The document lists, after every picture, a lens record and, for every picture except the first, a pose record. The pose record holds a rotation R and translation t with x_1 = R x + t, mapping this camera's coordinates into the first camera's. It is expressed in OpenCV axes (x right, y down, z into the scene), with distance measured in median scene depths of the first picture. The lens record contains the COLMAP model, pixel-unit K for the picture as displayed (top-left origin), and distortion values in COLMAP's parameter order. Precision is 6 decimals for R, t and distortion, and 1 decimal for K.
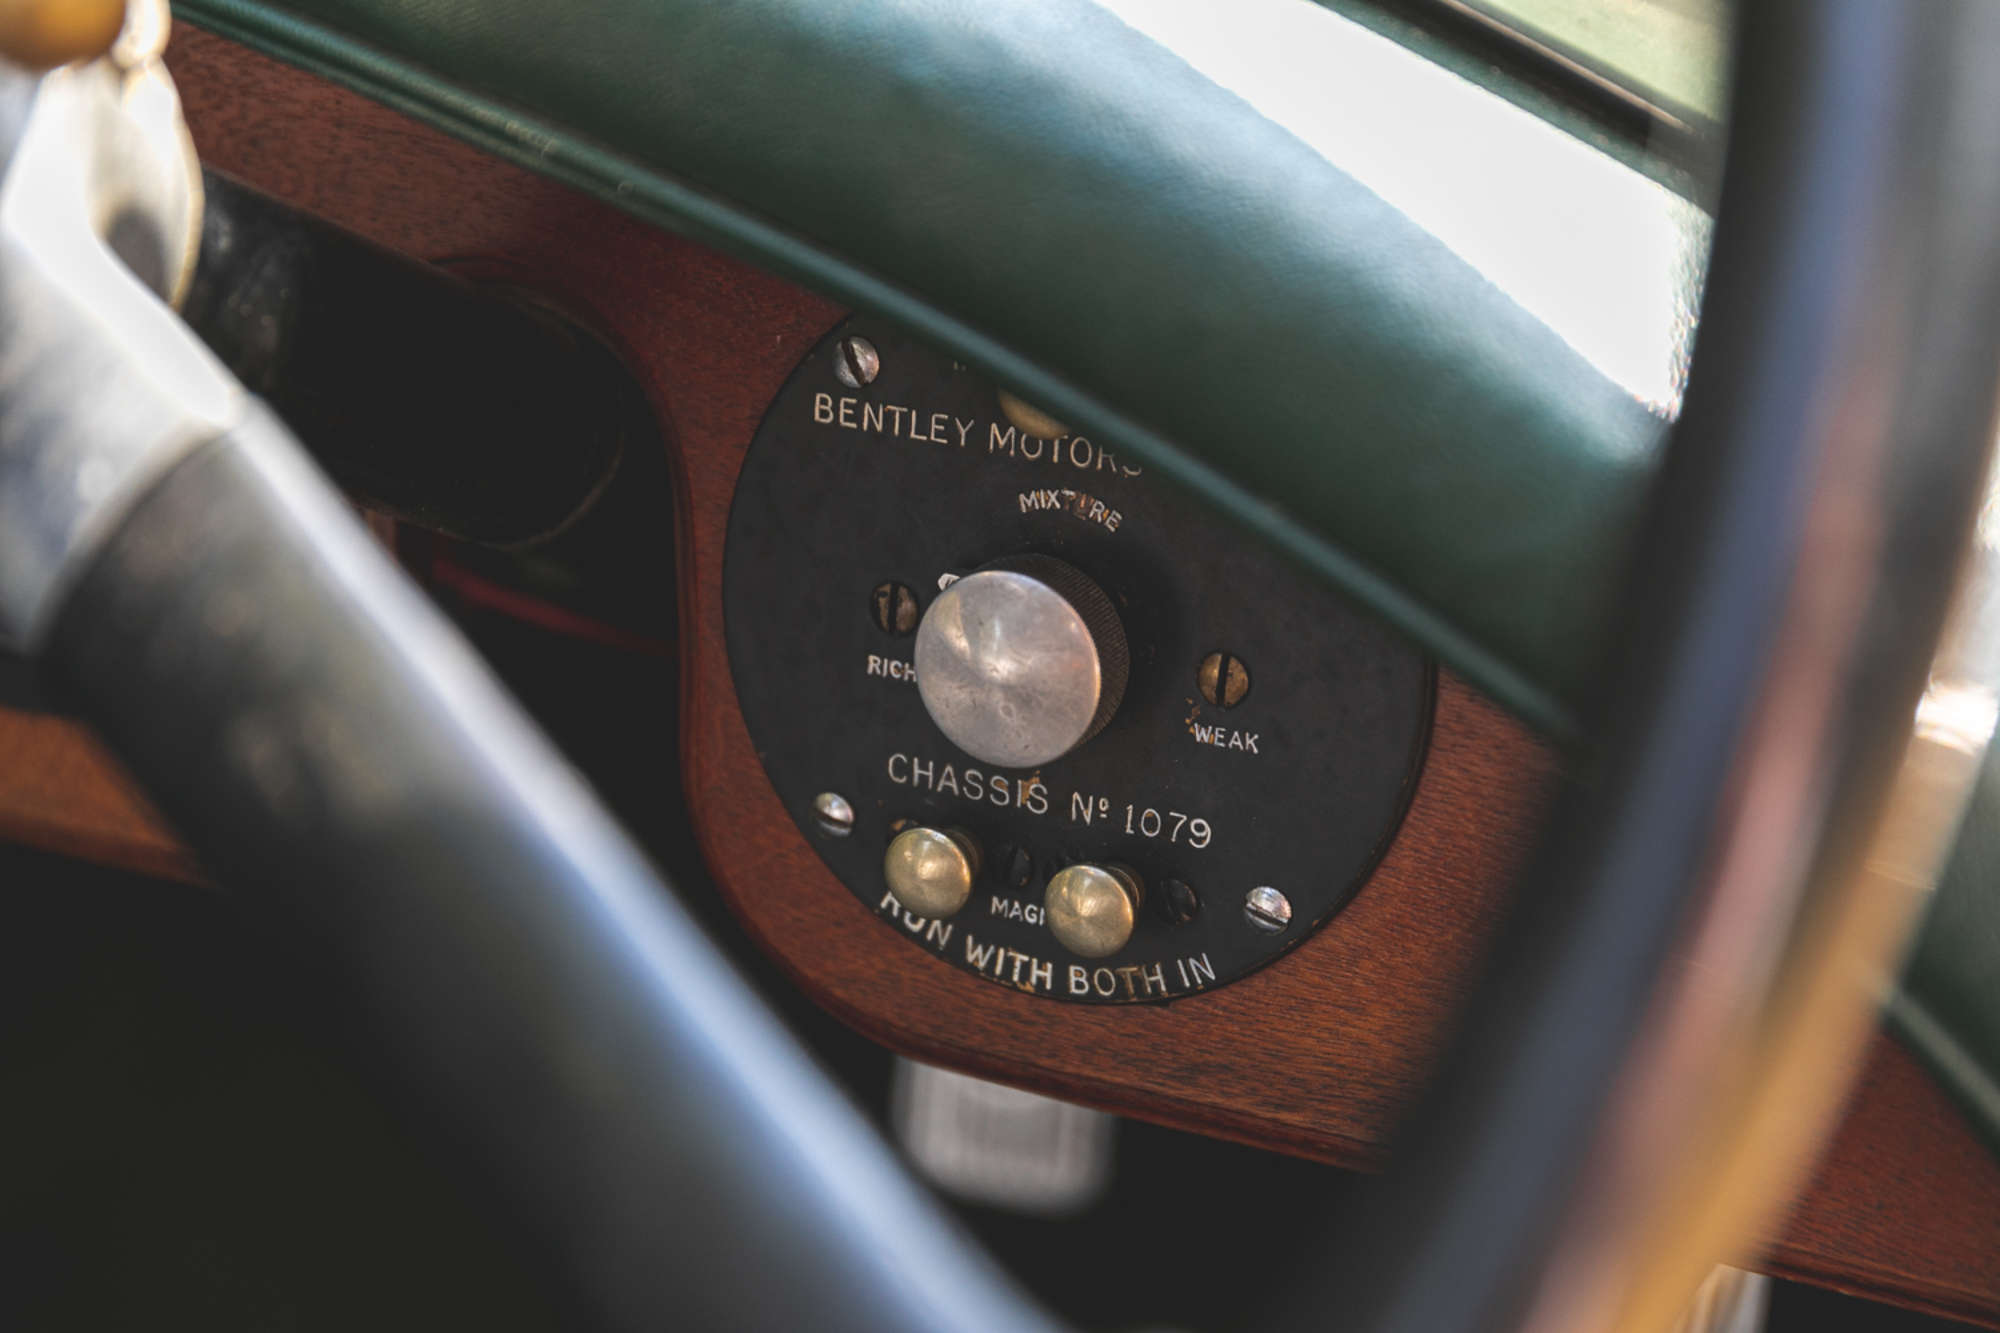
lens RADIAL K [[4419.0, 0, 1000.1], [0, 4419.0, 666.6], [0, 0, 1]] dist [0.027933, 0.000000]
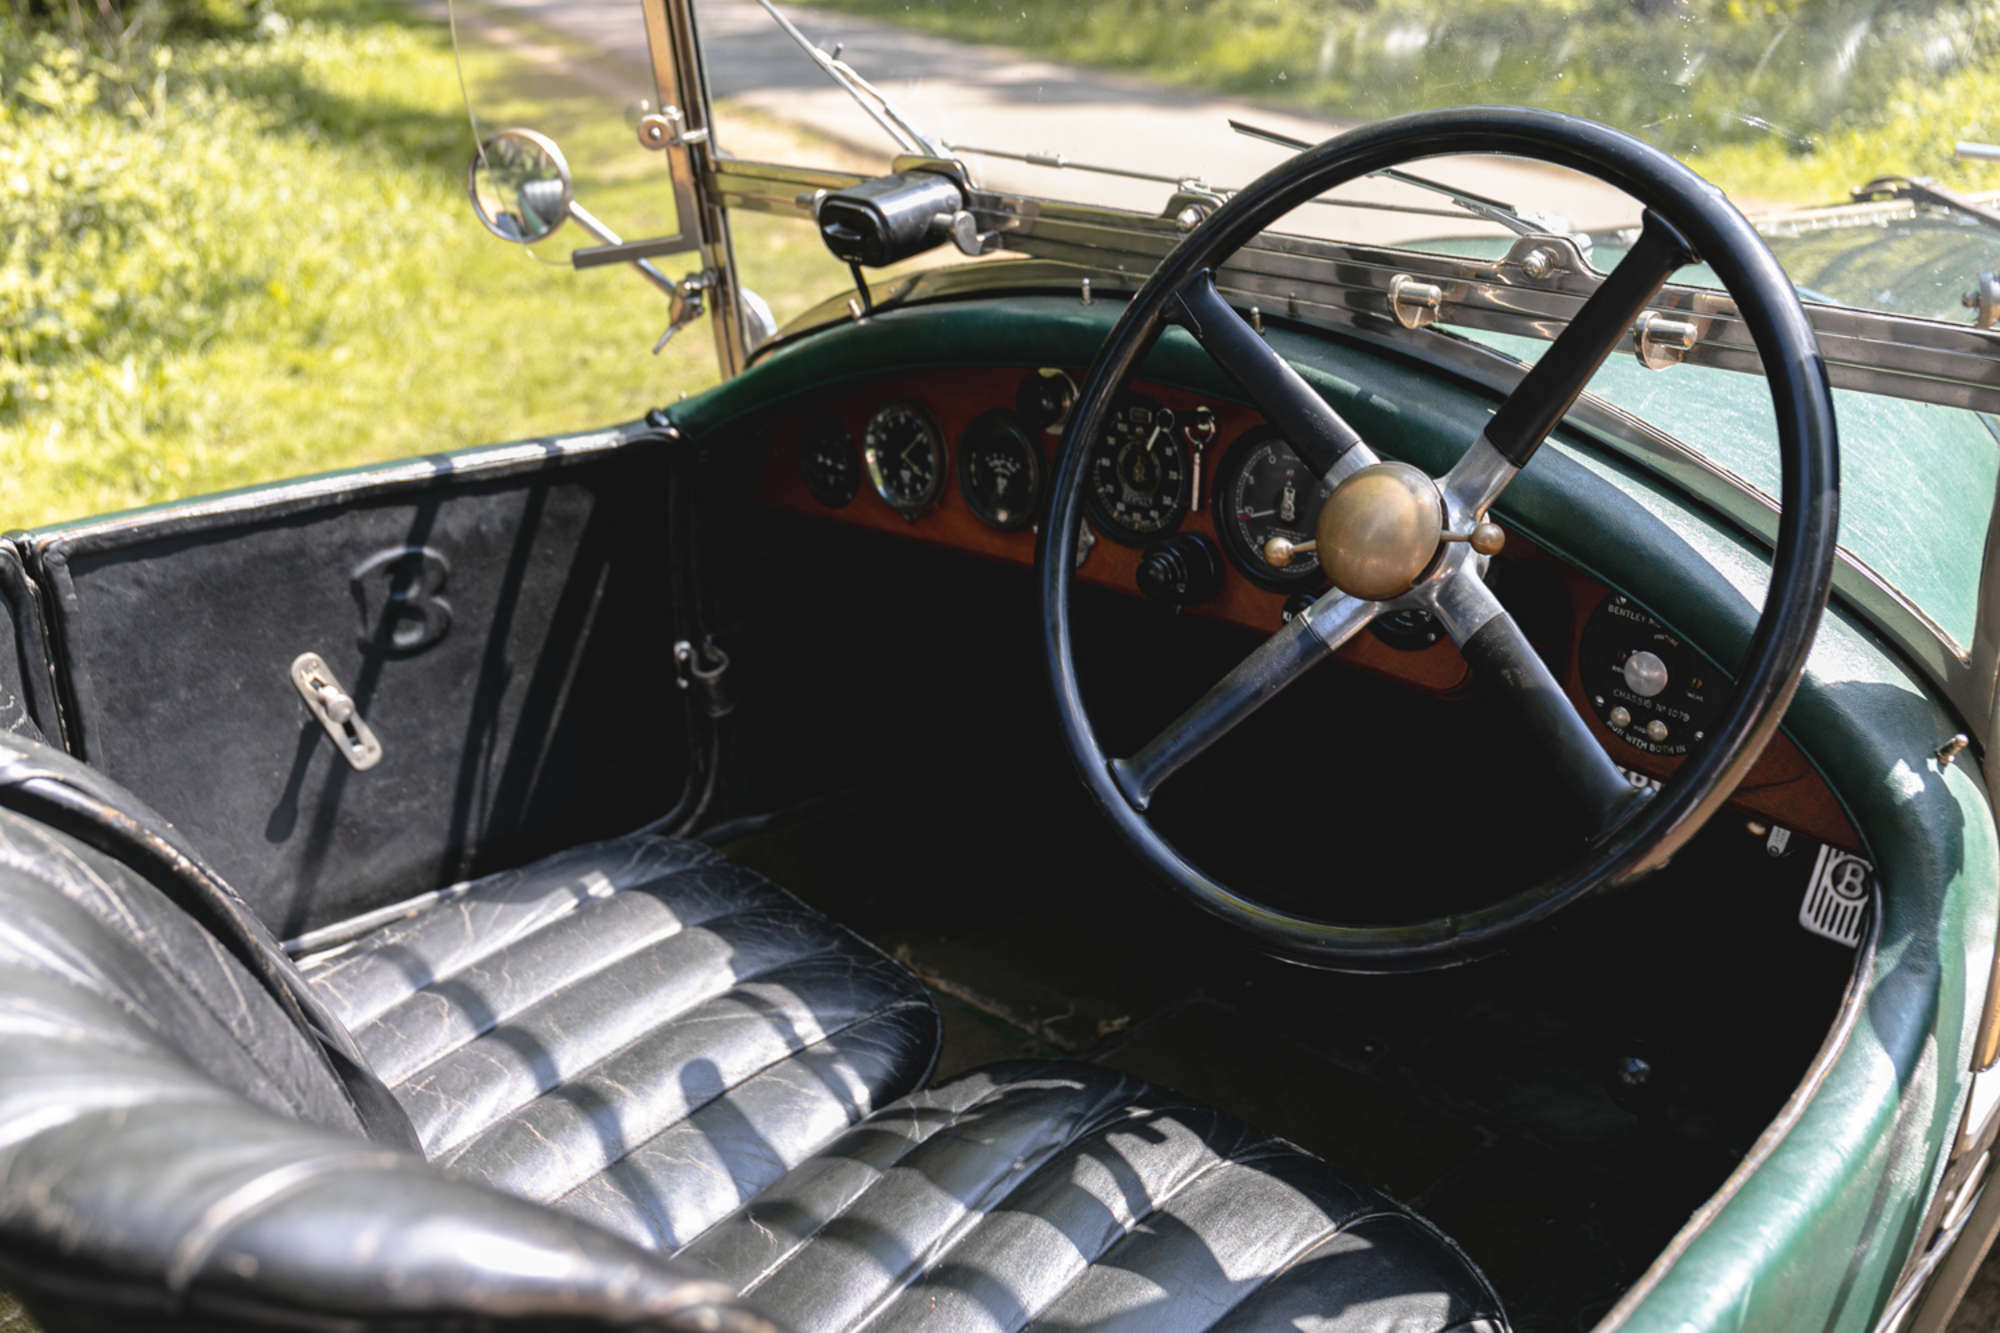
lens RADIAL K [[1988.4, 0, 998.7], [0, 1988.4, 669.9], [0, 0, 1]] dist [-0.005356, 0.000000]
pose [[0.940748, 0.141115, -0.308351, 0.004938], [-0.130675, 0.989934, 0.054360, -0.026782], [0.312918, -0.010845, 0.949718, -1.078663]]
